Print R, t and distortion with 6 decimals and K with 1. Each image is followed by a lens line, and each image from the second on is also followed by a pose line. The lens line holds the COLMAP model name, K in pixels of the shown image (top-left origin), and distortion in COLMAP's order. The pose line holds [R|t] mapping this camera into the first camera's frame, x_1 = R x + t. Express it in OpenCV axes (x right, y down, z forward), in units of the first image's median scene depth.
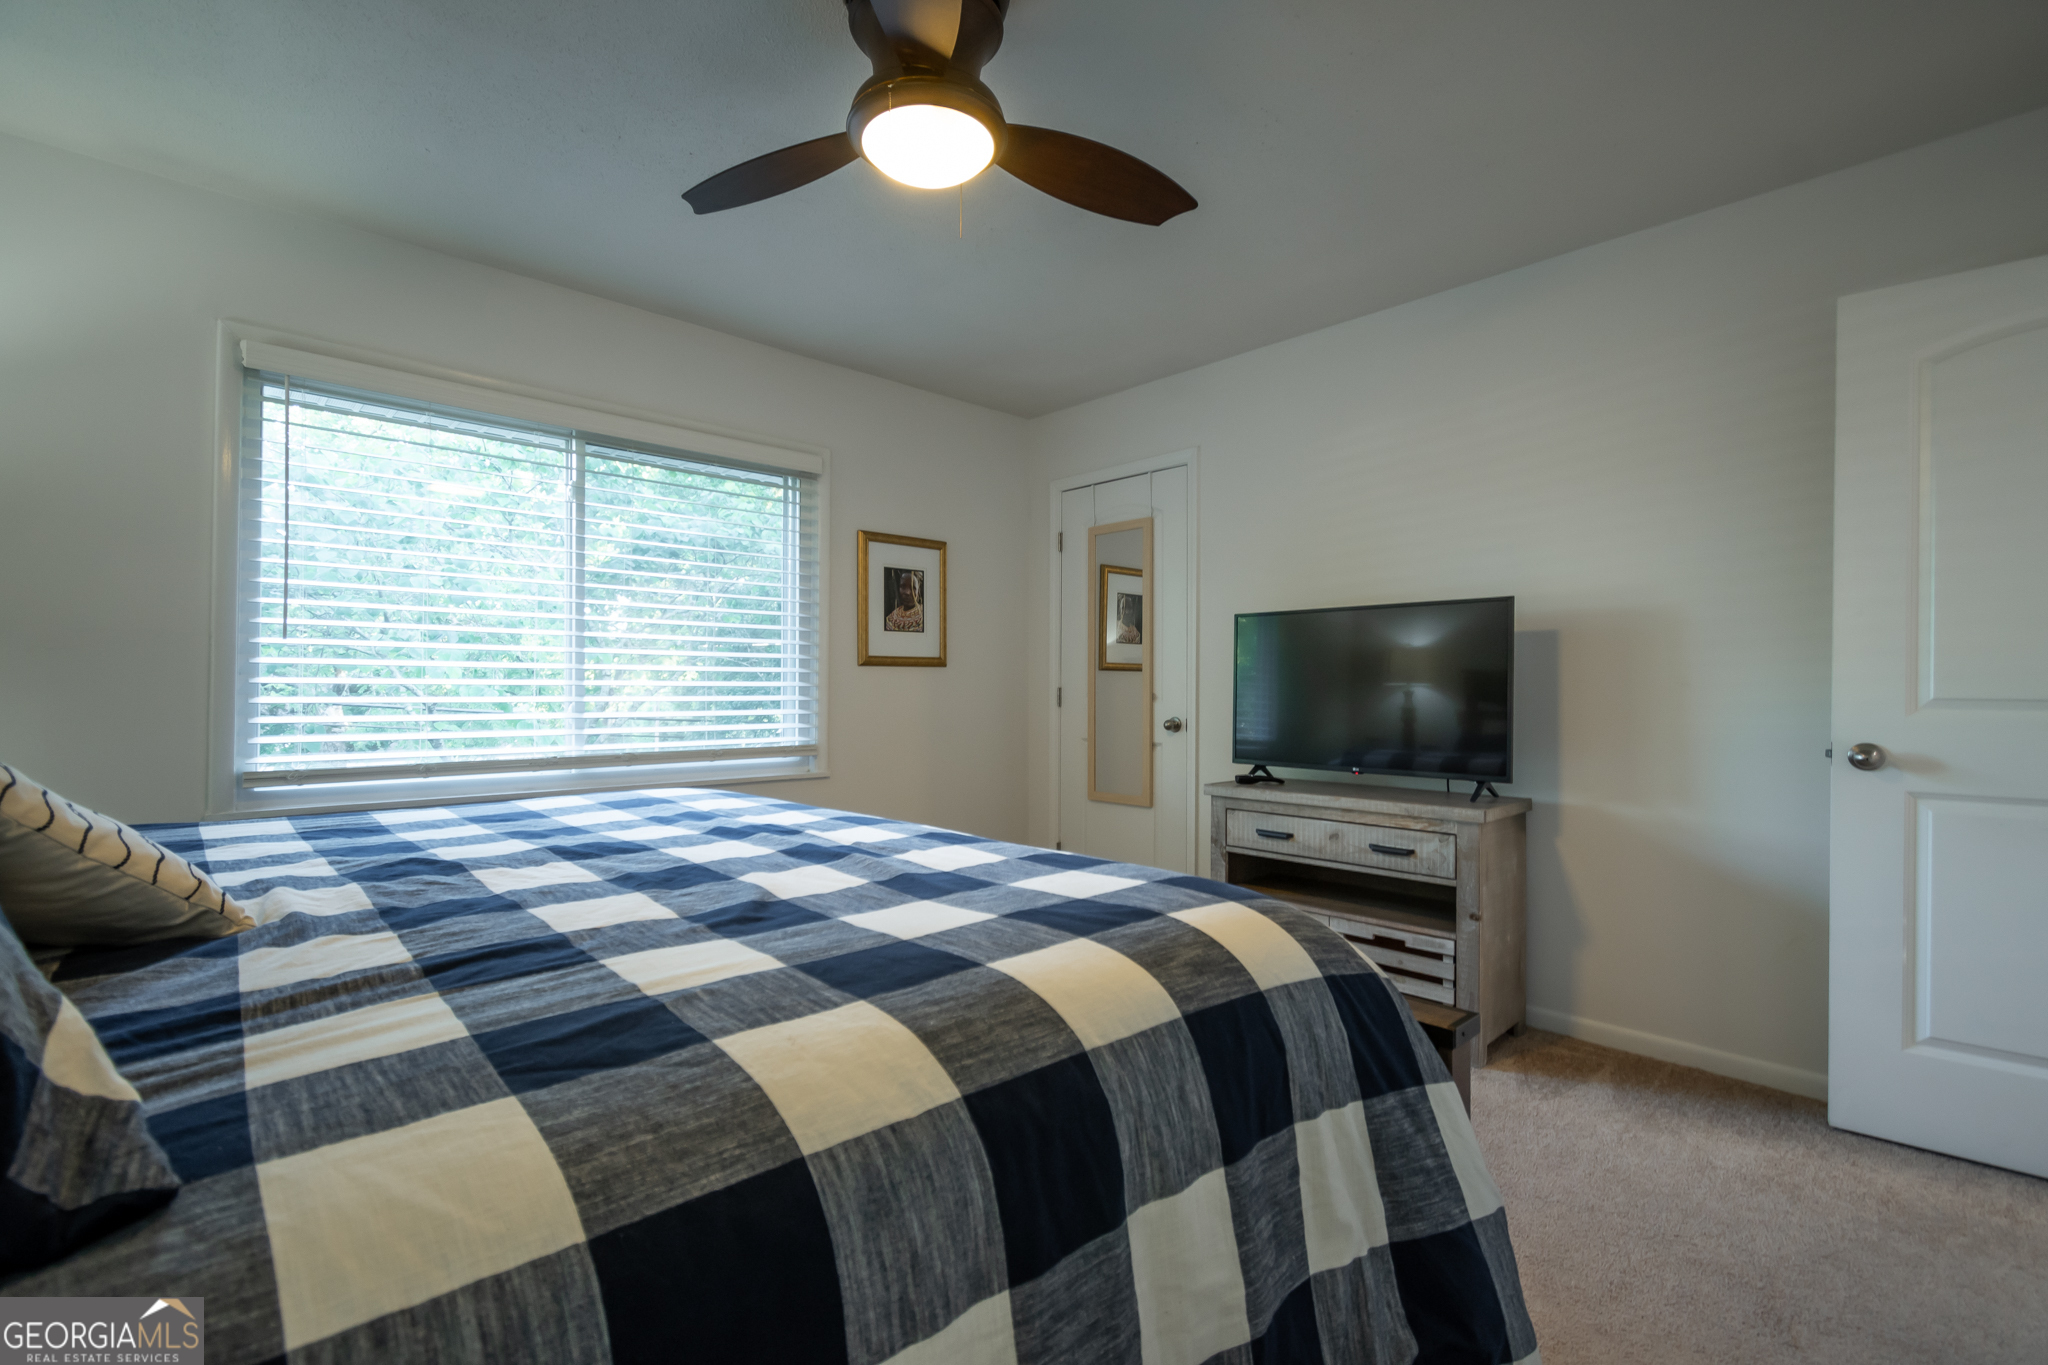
lens RADIAL K [[892.9, 0, 1027.5], [0, 892.9, 686.1], [0, 0, 1]] dist [-0.002576, -0.000148]
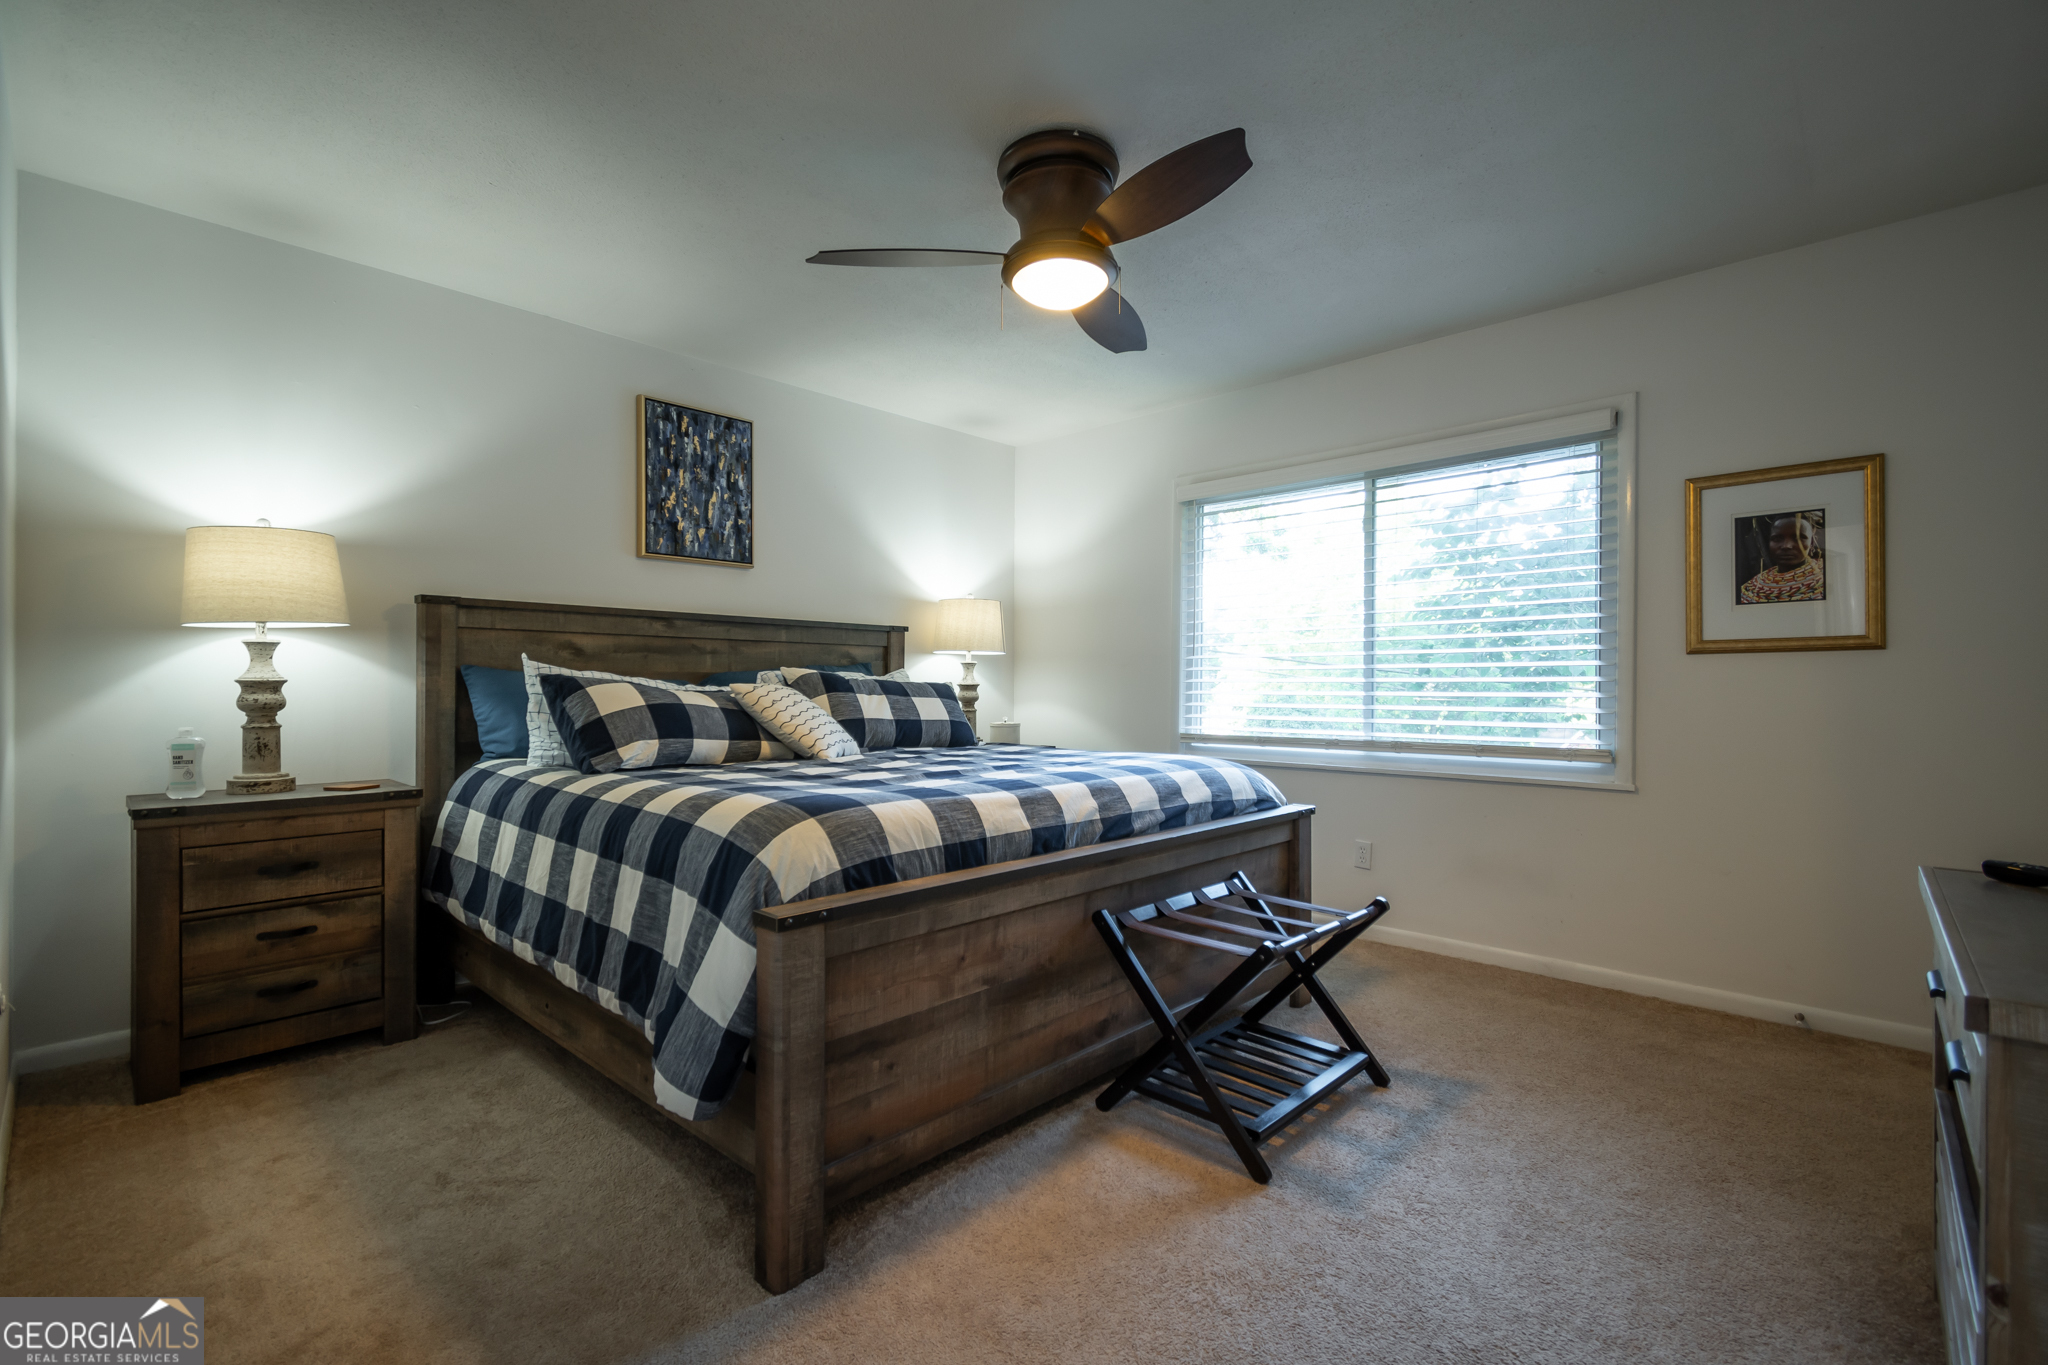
lens RADIAL K [[892.9, 0, 1027.7], [0, 892.9, 685.2], [0, 0, 1]] dist [-0.002576, -0.000148]
pose [[0.057010, -0.007234, -0.998347, 0.546449], [0.000260, 0.999974, -0.007231, 0.009258], [0.998374, 0.000153, 0.057010, 0.381242]]
